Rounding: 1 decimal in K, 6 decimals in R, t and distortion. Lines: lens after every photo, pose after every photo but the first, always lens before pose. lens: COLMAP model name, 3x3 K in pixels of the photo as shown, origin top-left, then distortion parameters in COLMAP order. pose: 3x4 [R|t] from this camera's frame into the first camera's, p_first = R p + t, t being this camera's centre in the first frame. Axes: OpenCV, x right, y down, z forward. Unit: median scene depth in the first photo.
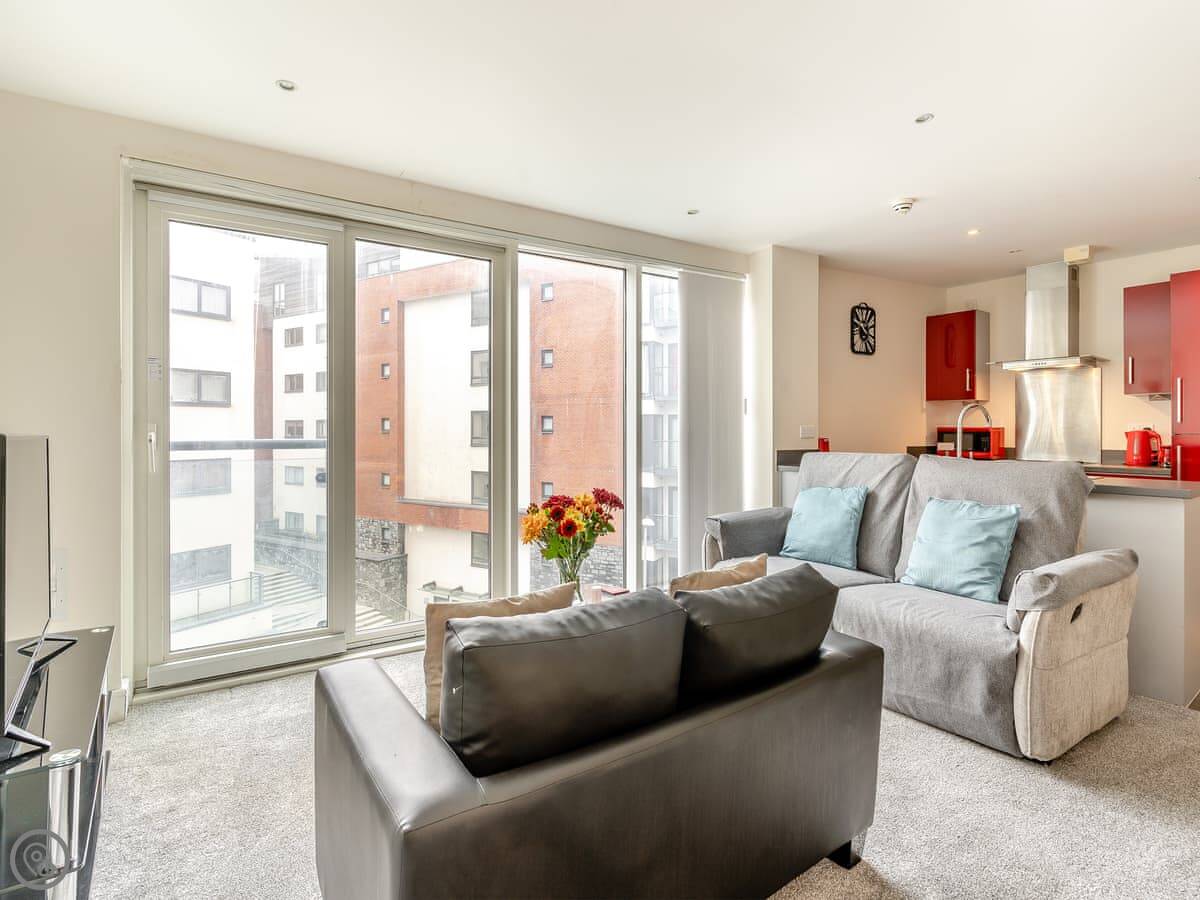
lens RADIAL K [[593.7, 0, 581.9], [0, 593.7, 428.5], [0, 0, 1]] dist [-0.000262, -0.000324]
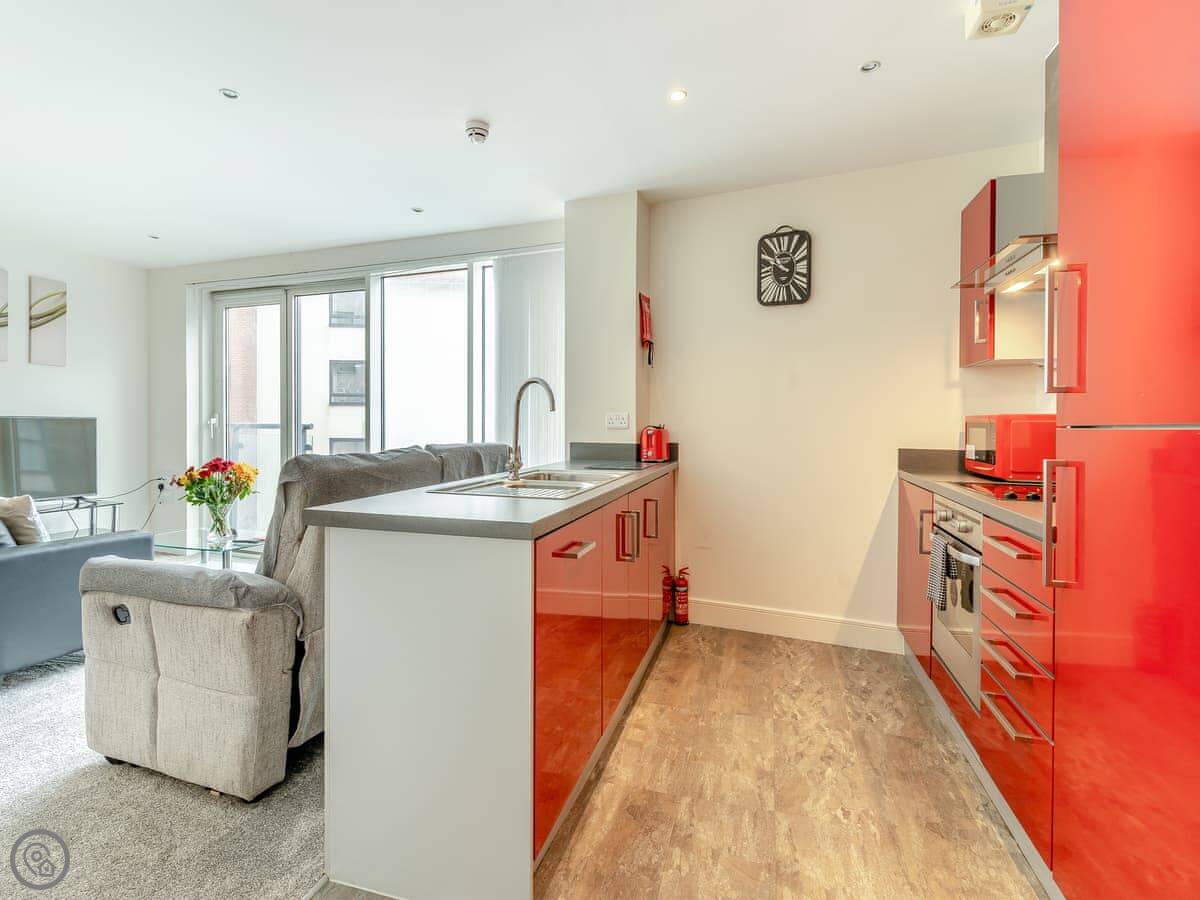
lens RADIAL K [[570.5, 0, 600.7], [0, 570.5, 426.7], [0, 0, 1]] dist [-0.000221, -0.000085]
pose [[0.614328, 0.013505, -0.788935, 1.244173], [-0.009158, 0.999908, 0.009985, 0.009239], [0.788997, 0.001091, 0.614396, 0.657413]]
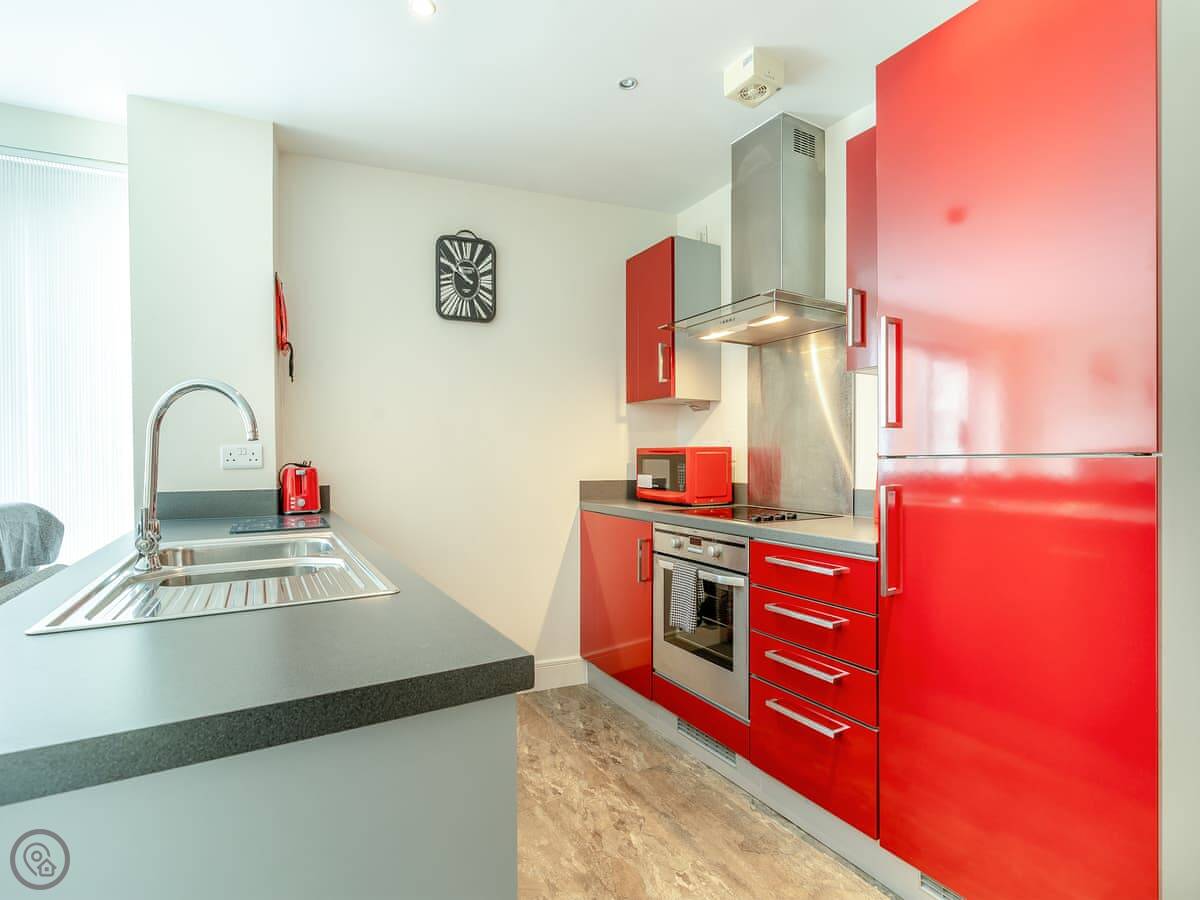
lens RADIAL K [[586.4, 0, 598.6], [0, 586.4, 458.4], [0, 0, 1]] dist [0.001756, 0.000316]
pose [[0.994325, -0.001685, -0.106370, 0.966145], [0.002253, 0.999984, 0.005214, 0.008041], [0.106359, -0.005424, 0.994313, 0.655036]]
